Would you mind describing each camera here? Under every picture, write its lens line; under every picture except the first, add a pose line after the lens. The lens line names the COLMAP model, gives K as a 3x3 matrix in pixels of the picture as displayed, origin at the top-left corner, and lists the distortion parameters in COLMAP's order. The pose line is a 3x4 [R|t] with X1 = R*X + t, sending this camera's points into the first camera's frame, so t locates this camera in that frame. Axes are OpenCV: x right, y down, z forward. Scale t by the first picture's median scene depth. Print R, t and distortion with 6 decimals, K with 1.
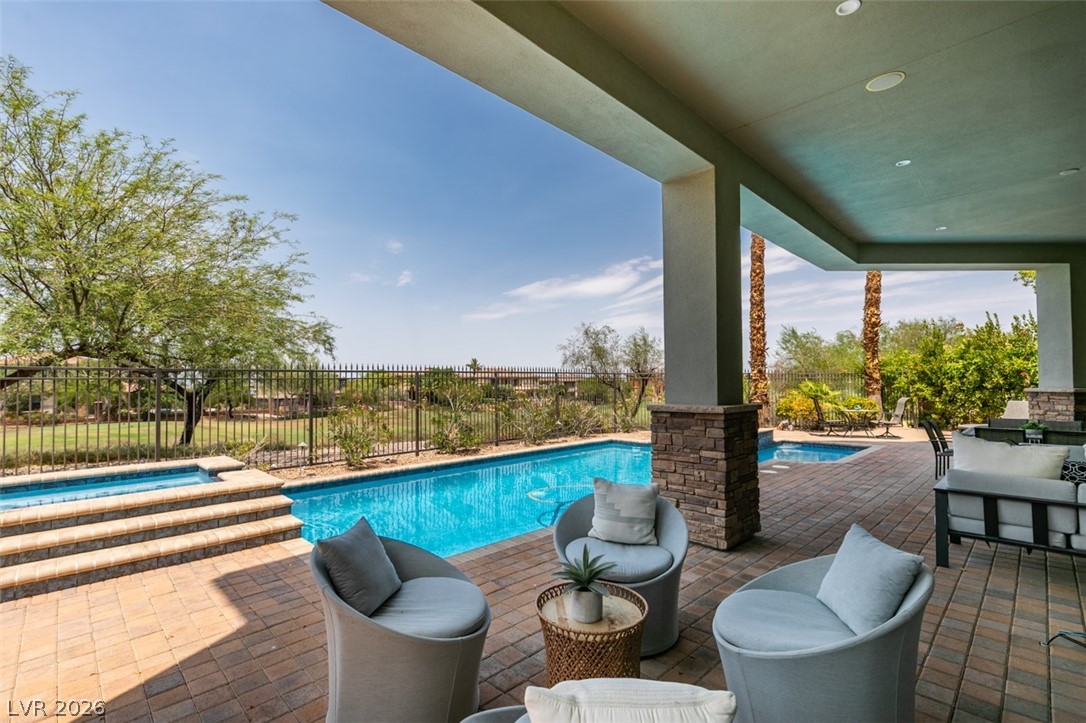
lens RADIAL K [[486.8, 0, 544.0], [0, 486.8, 372.3], [0, 0, 1]] dist [0.004504, 0.000239]
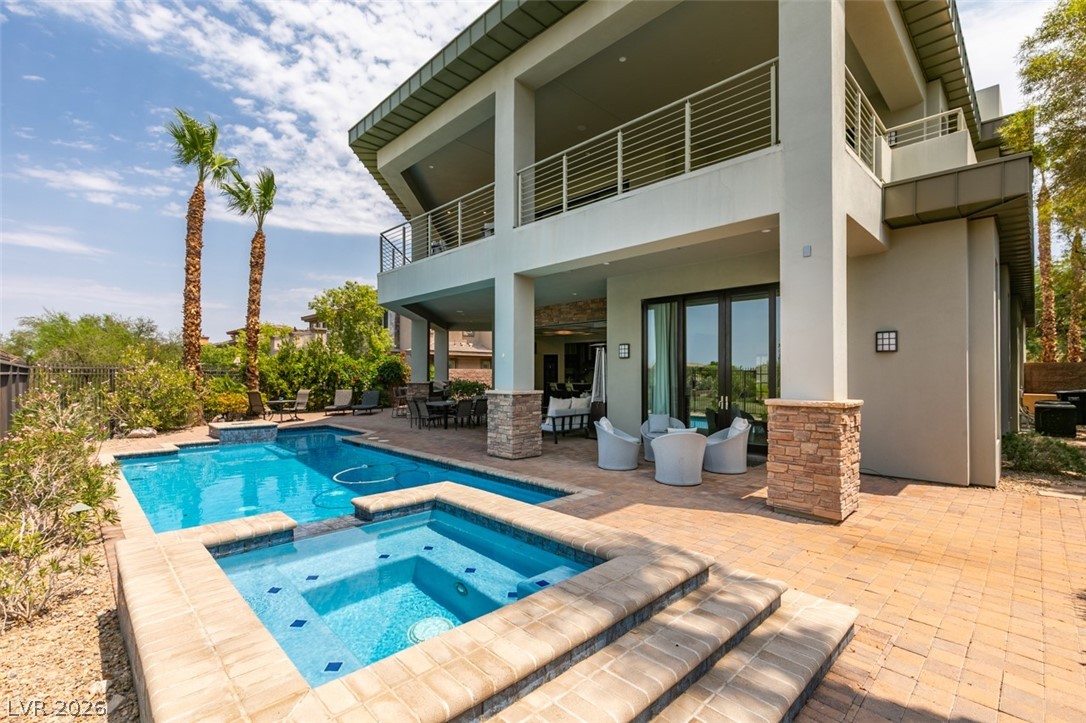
lens RADIAL K [[486.8, 0, 544.0], [0, 486.8, 372.3], [0, 0, 1]] dist [0.004504, 0.000239]
pose [[0.003636, 0.008848, 0.999954, -1.694603], [-0.018812, 0.999785, -0.008778, 0.008149], [-0.999816, -0.018779, 0.003801, 0.909769]]
